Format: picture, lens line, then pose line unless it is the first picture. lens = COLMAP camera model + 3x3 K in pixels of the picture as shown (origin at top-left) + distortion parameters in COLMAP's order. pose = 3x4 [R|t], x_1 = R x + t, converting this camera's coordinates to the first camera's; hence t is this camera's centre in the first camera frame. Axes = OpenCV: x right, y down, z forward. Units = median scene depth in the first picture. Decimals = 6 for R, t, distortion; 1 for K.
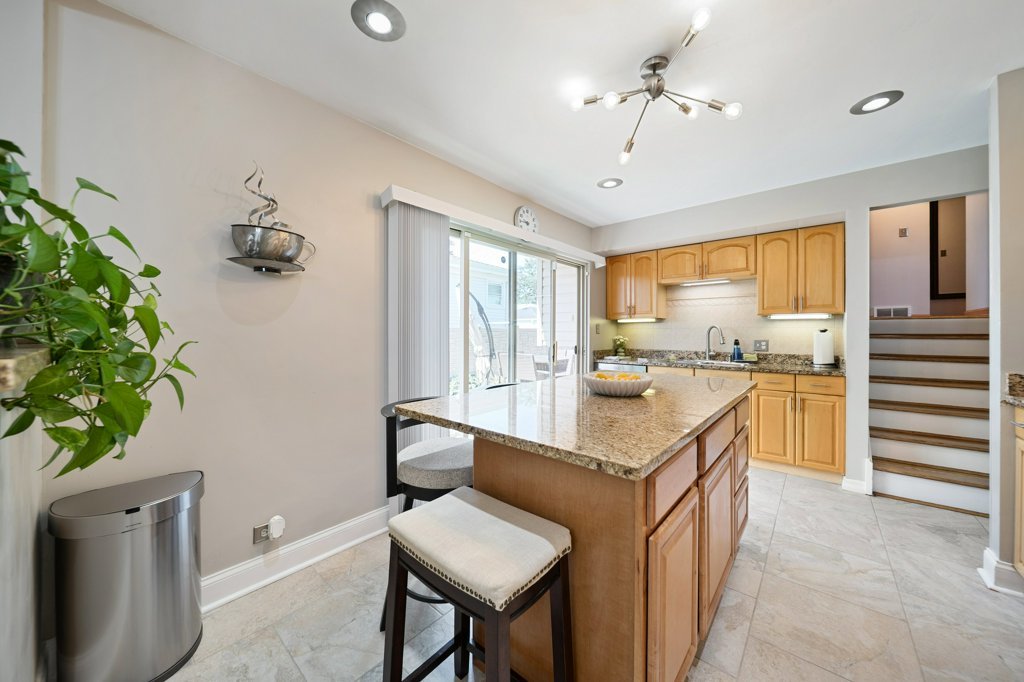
lens RADIAL K [[361.2, 0, 508.6], [0, 361.2, 333.8], [0, 0, 1]] dist [-0.002036, -0.000218]
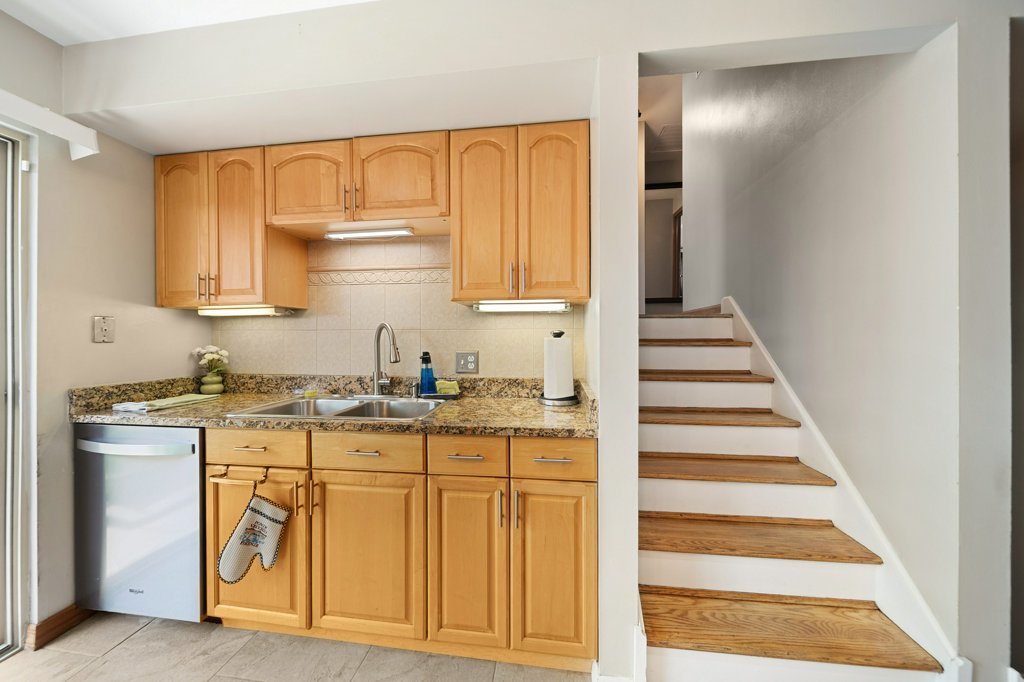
lens RADIAL K [[369.3, 0, 508.8], [0, 369.3, 338.6], [0, 0, 1]] dist [-0.001678, -0.000275]
pose [[0.832376, -0.004646, 0.554192, 0.457966], [0.005238, 0.999986, 0.000515, -0.002367], [-0.554187, 0.002475, 0.832389, 0.526426]]
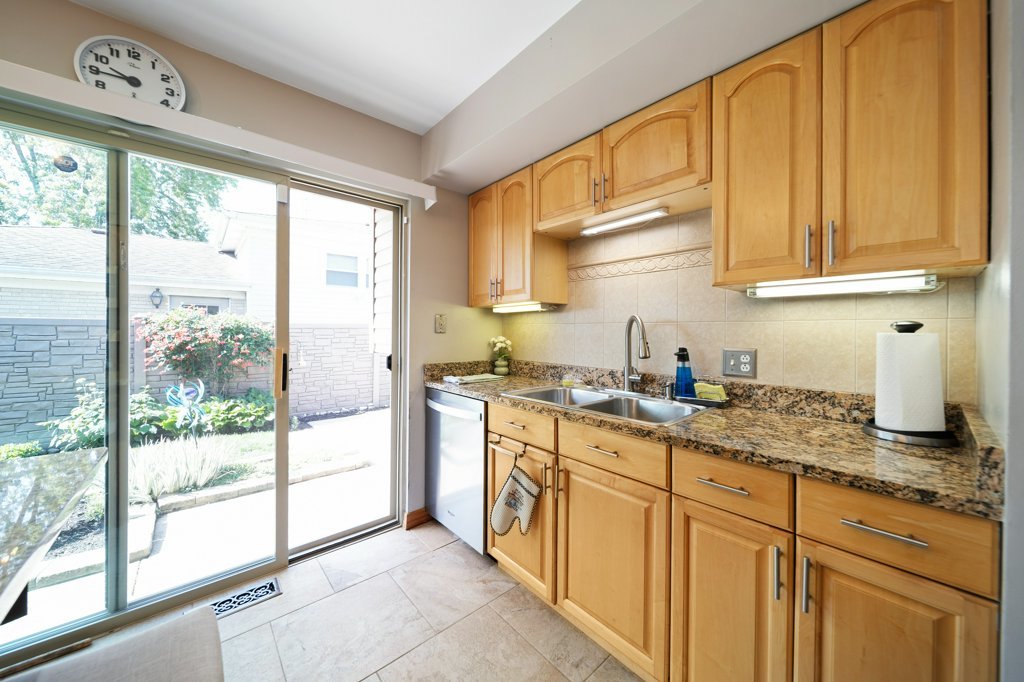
lens RADIAL K [[366.9, 0, 502.7], [0, 366.9, 331.8], [0, 0, 1]] dist [-0.002518, -0.000763]
pose [[0.989414, 0.005033, -0.145034, 0.497851], [-0.005233, 0.999986, -0.000993, -0.001888], [0.145027, 0.001741, 0.989426, 0.552557]]
